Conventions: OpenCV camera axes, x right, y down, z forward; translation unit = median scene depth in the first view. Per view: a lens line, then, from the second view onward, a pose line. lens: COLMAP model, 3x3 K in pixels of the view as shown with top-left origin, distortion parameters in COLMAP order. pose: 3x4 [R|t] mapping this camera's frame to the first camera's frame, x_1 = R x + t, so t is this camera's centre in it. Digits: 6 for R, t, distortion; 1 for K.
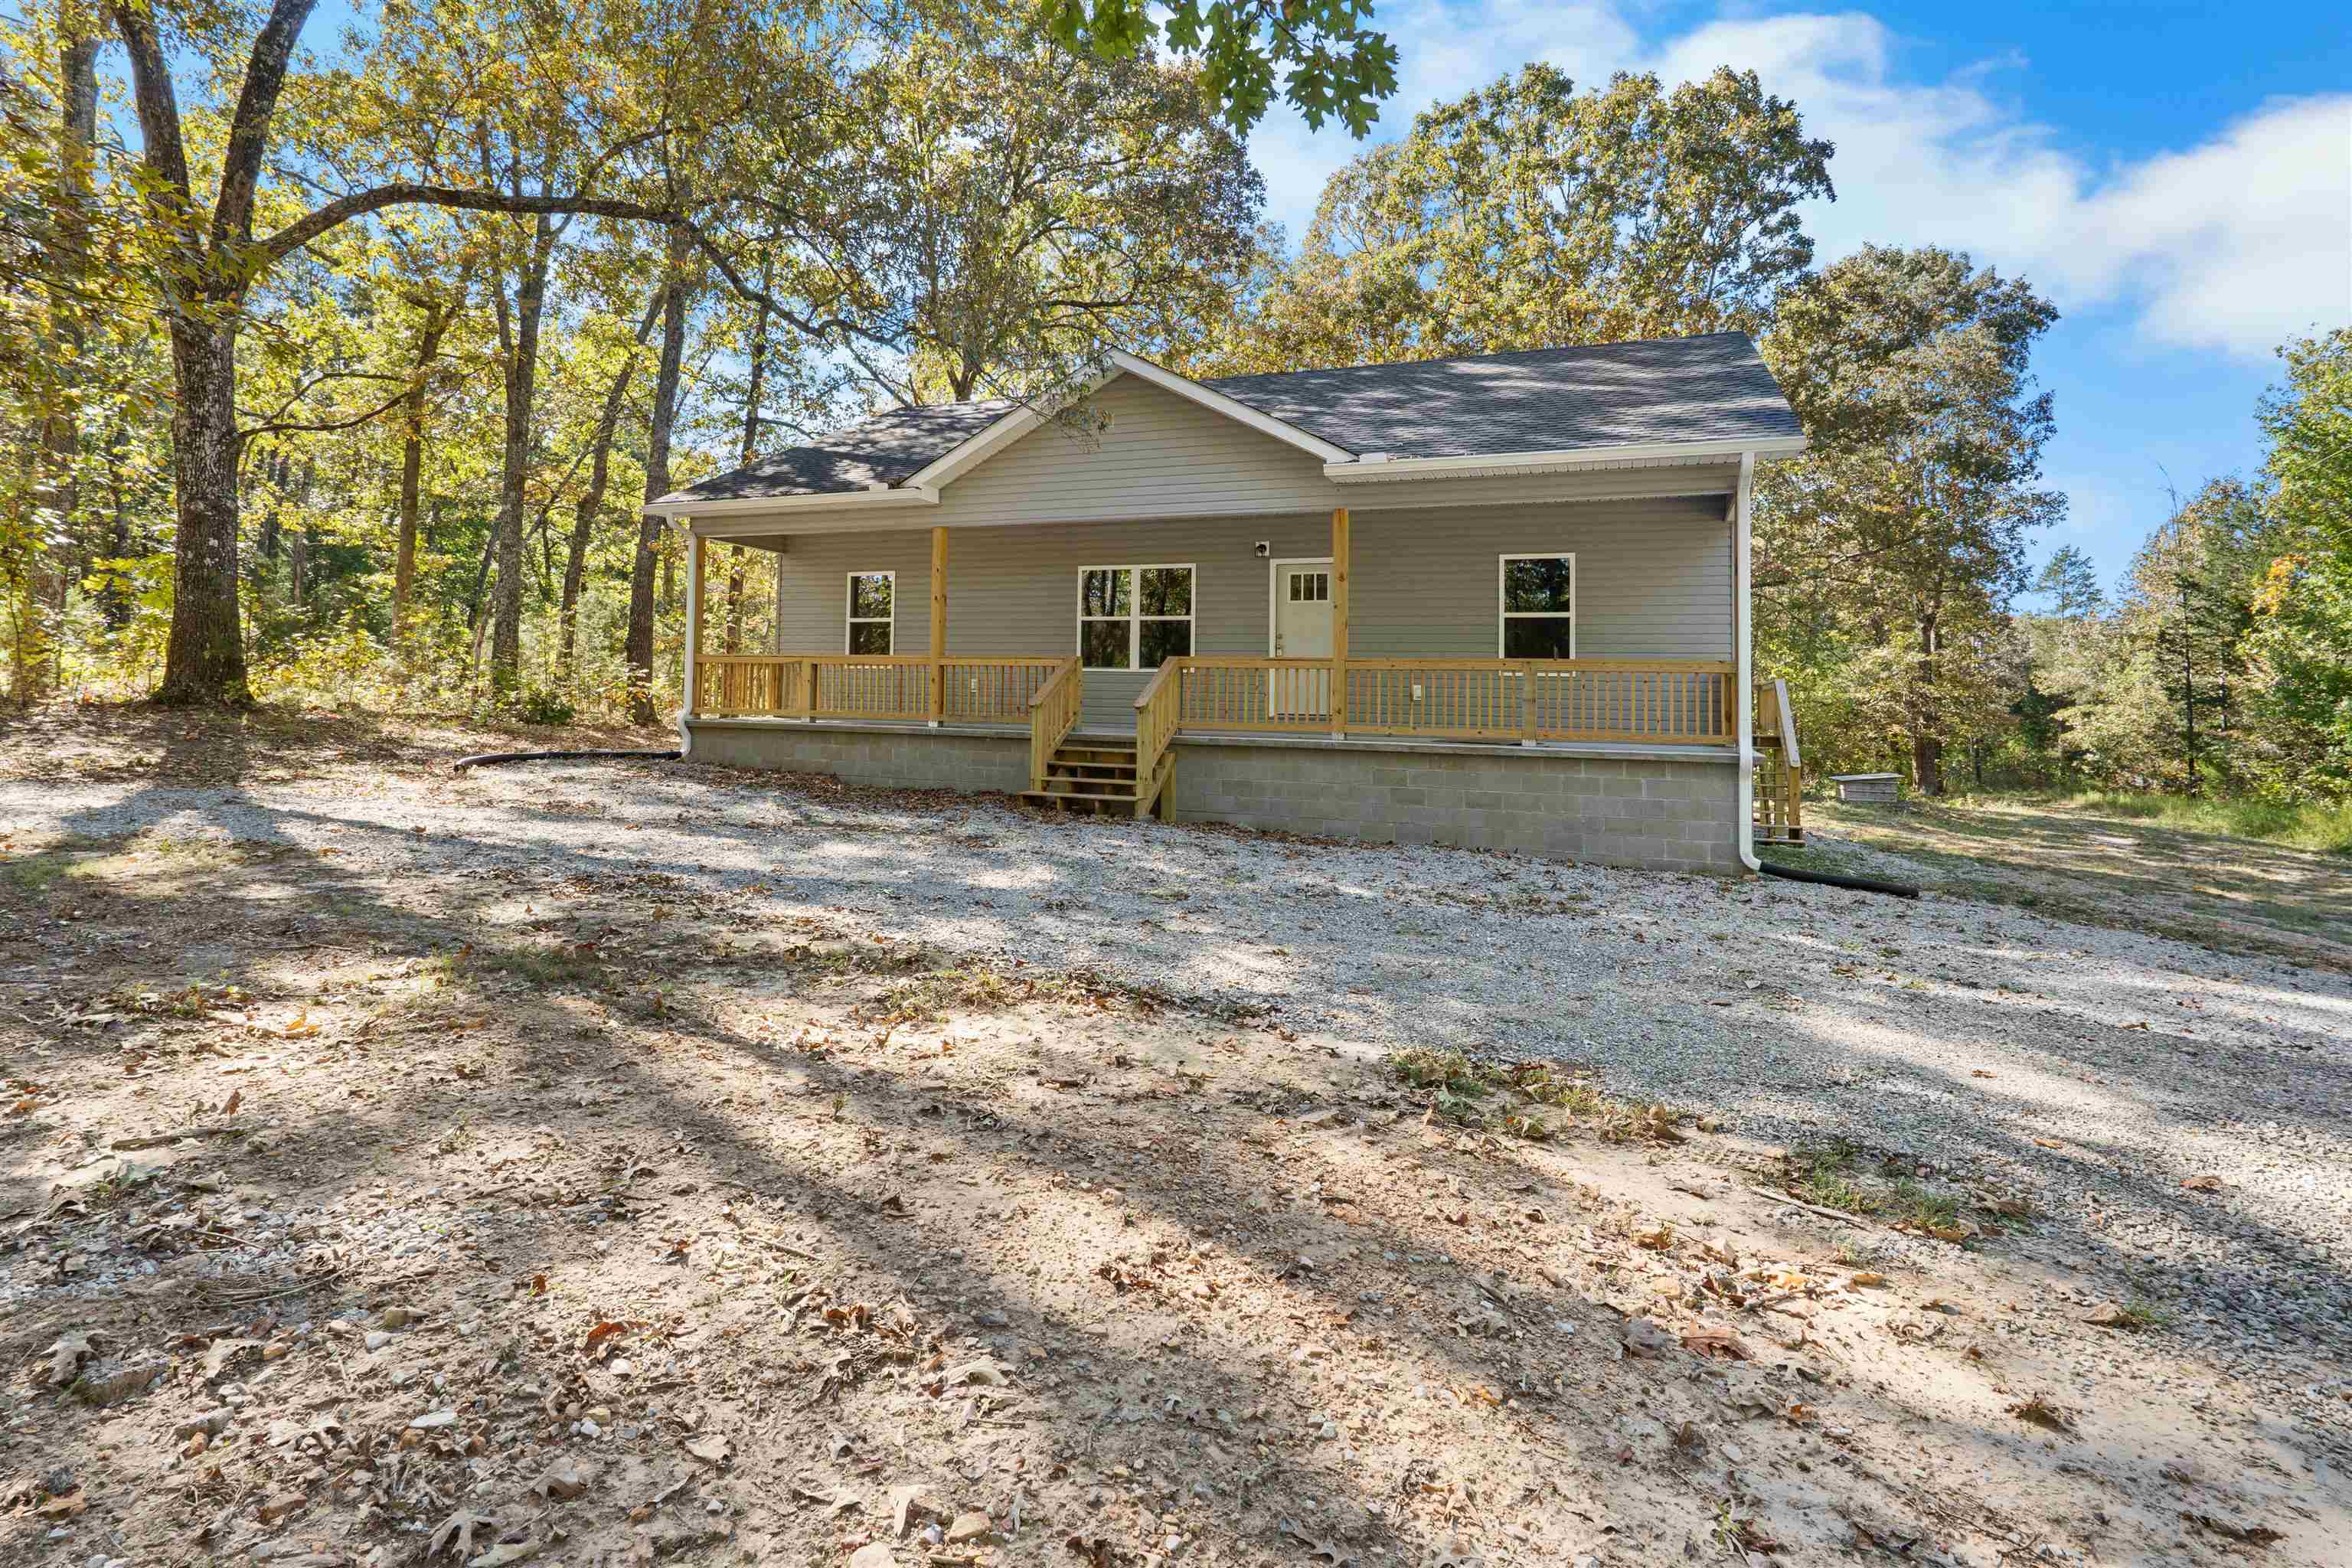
lens RADIAL K [[1086.2, 0, 1277.3], [0, 1086.2, 669.1], [0, 0, 1]] dist [-0.010309, 0.002570]
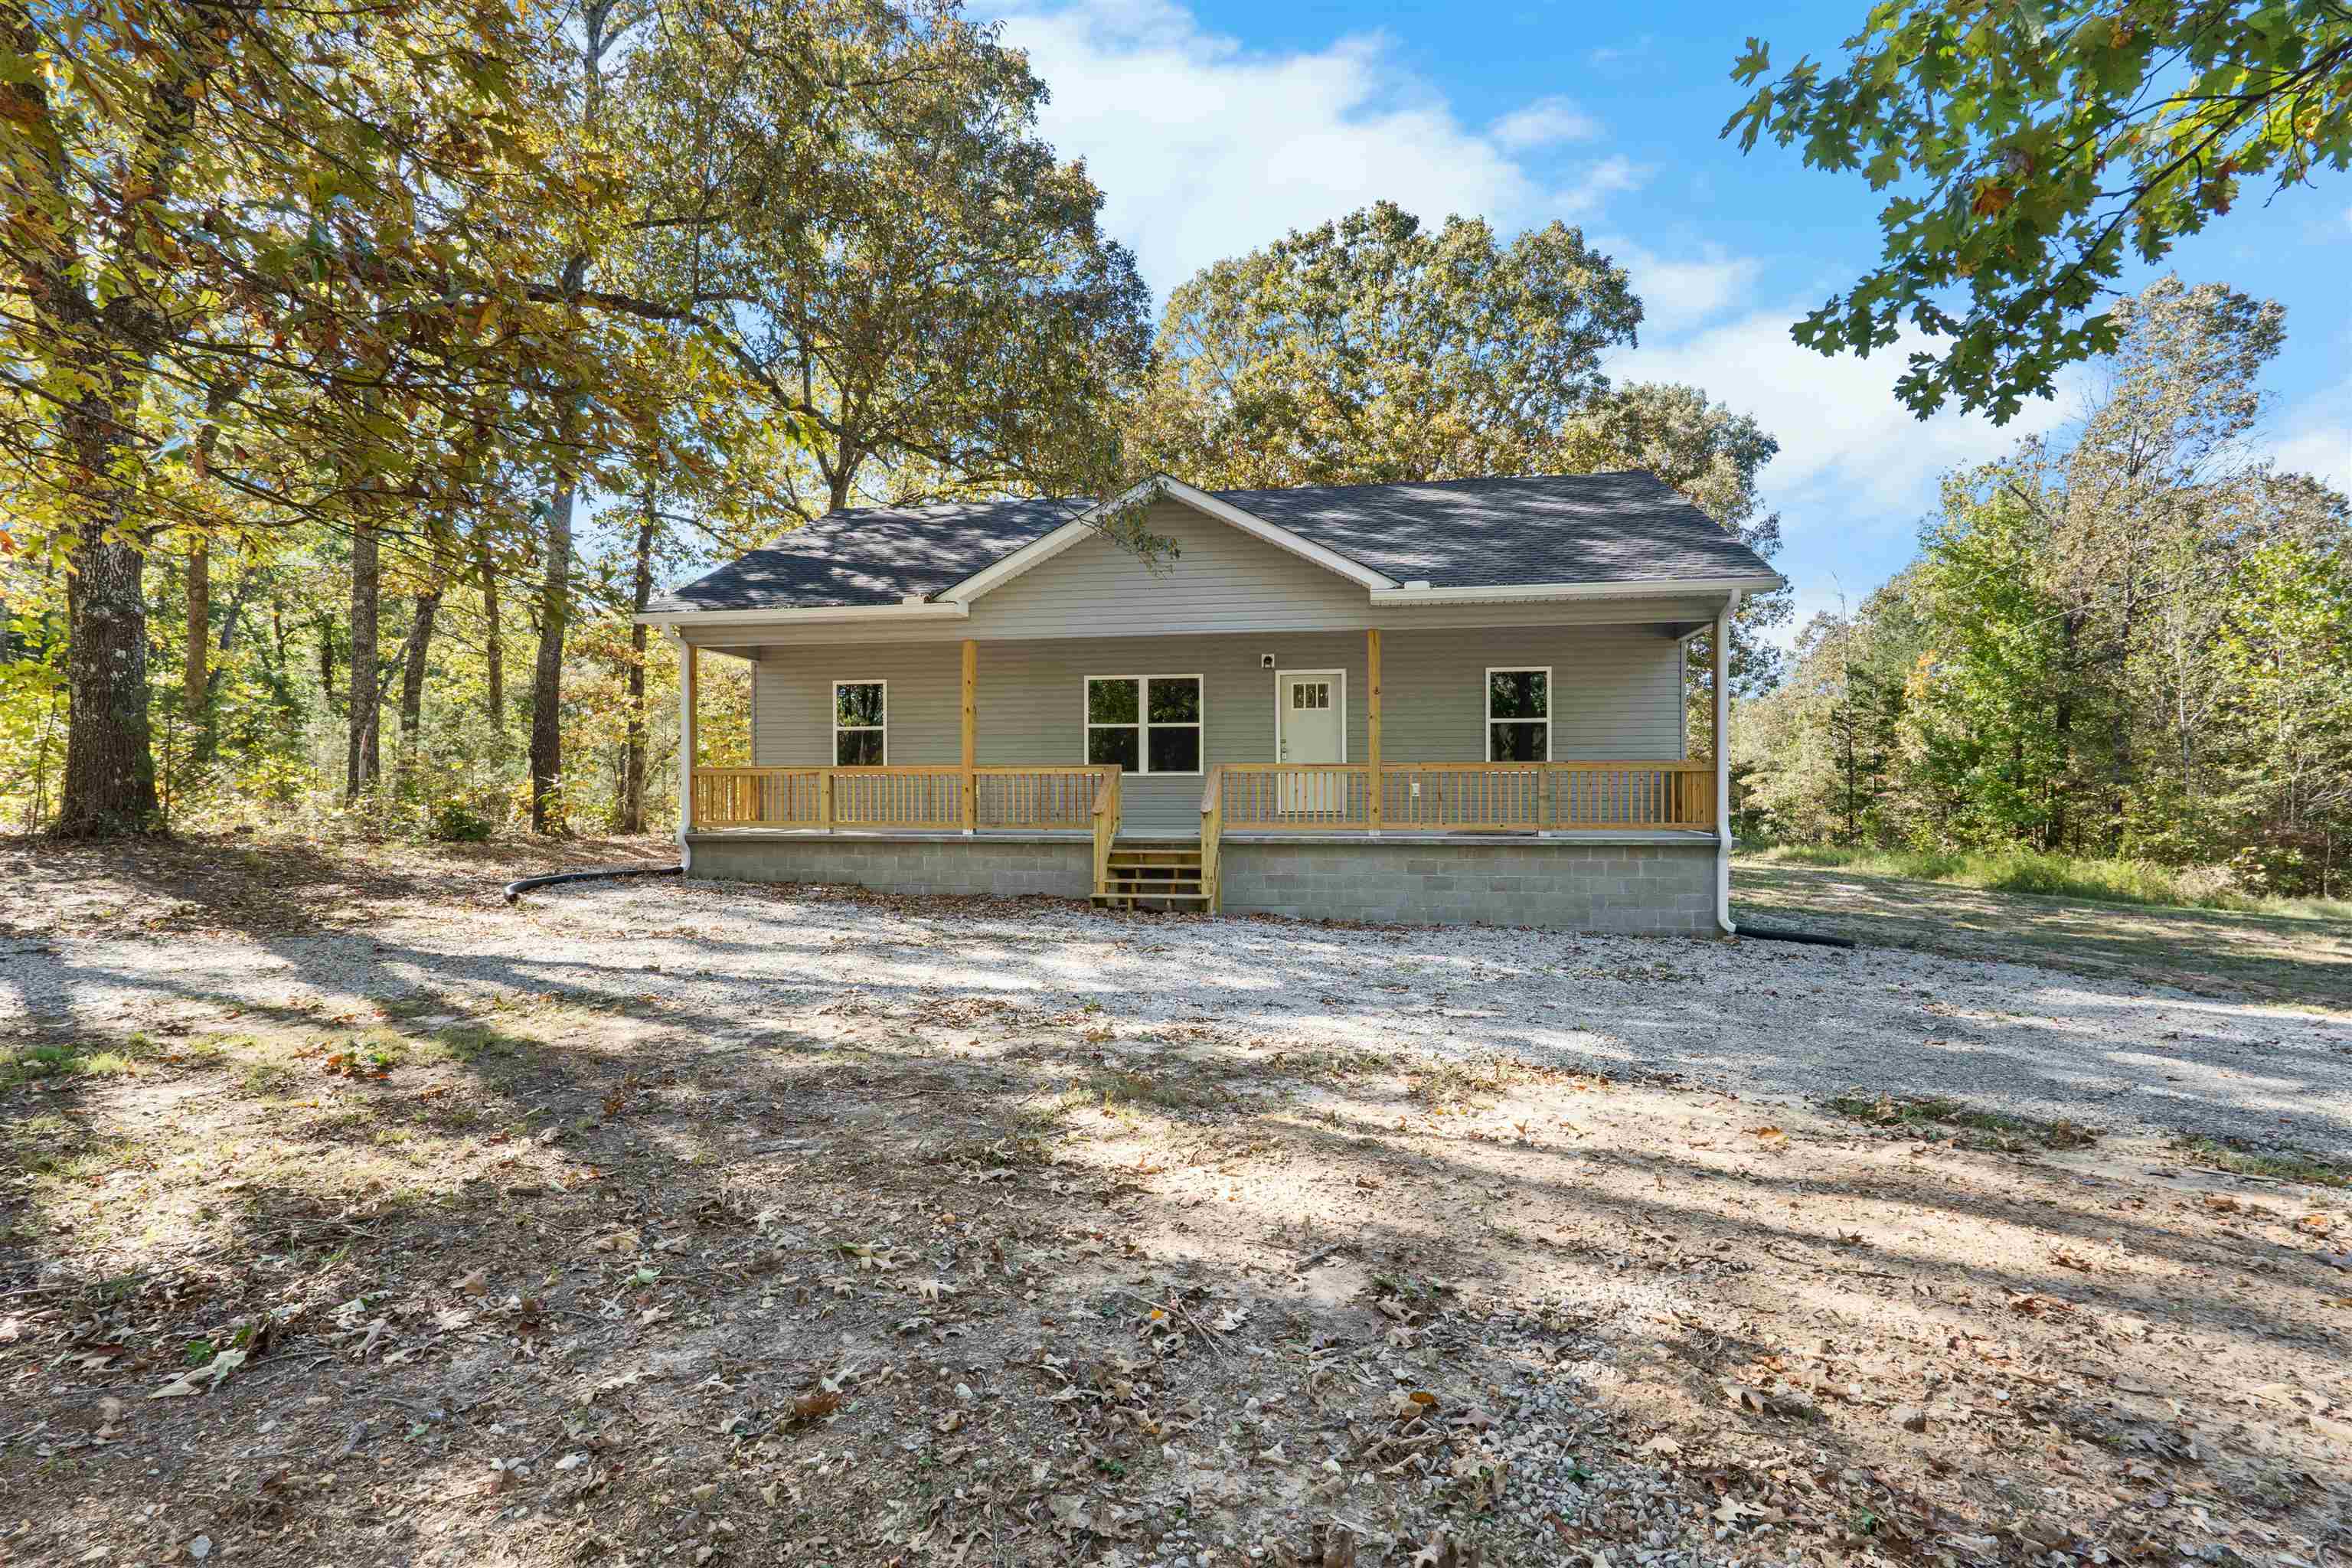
lens RADIAL K [[1086.2, 0, 1120.3], [0, 1086.2, 769.5], [0, 0, 1]] dist [-0.010309, 0.002570]
pose [[0.977786, -0.022728, 0.208368, -0.375450], [0.016476, 0.999362, 0.031693, -0.037286], [-0.208955, -0.027556, 0.977537, -0.034874]]
